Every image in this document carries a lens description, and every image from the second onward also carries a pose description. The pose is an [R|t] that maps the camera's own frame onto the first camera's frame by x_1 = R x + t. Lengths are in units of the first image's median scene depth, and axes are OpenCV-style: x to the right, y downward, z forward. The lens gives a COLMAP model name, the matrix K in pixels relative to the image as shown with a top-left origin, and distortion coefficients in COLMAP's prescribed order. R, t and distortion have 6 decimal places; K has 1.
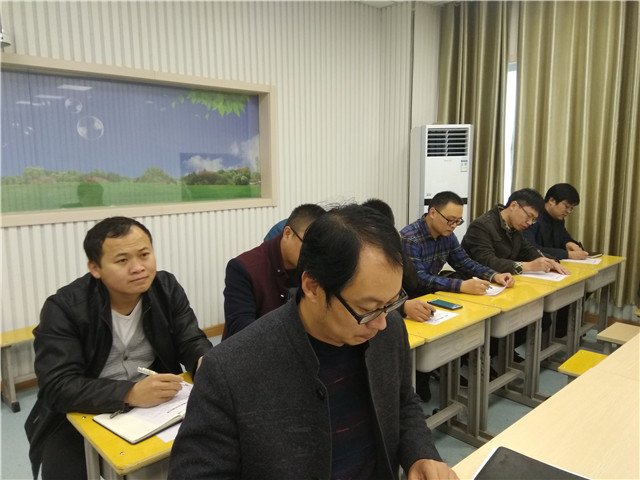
lens RADIAL K [[494.4, 0, 320.0], [0, 494.4, 240.0], [0, 0, 1]] dist [0.094451, -0.142858]
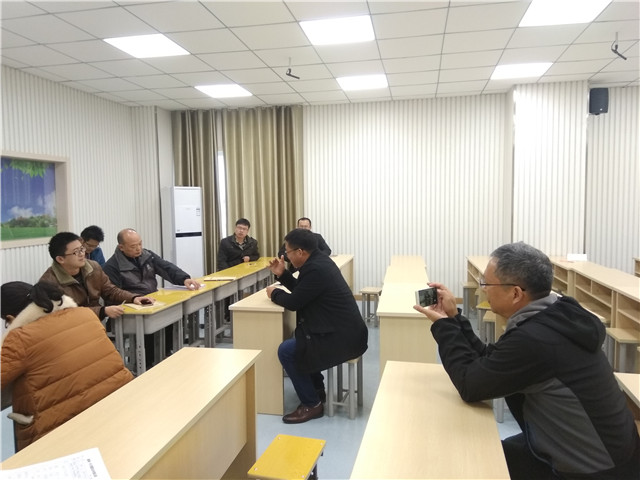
lens RADIAL K [[494.4, 0, 320.0], [0, 494.4, 240.0], [0, 0, 1]] dist [0.094451, -0.142858]
pose [[0.815103, -0.039186, 0.577989, -0.347654], [0.089187, 0.994303, -0.058365, 0.074420], [-0.572410, 0.099122, 0.813955, -0.565320]]
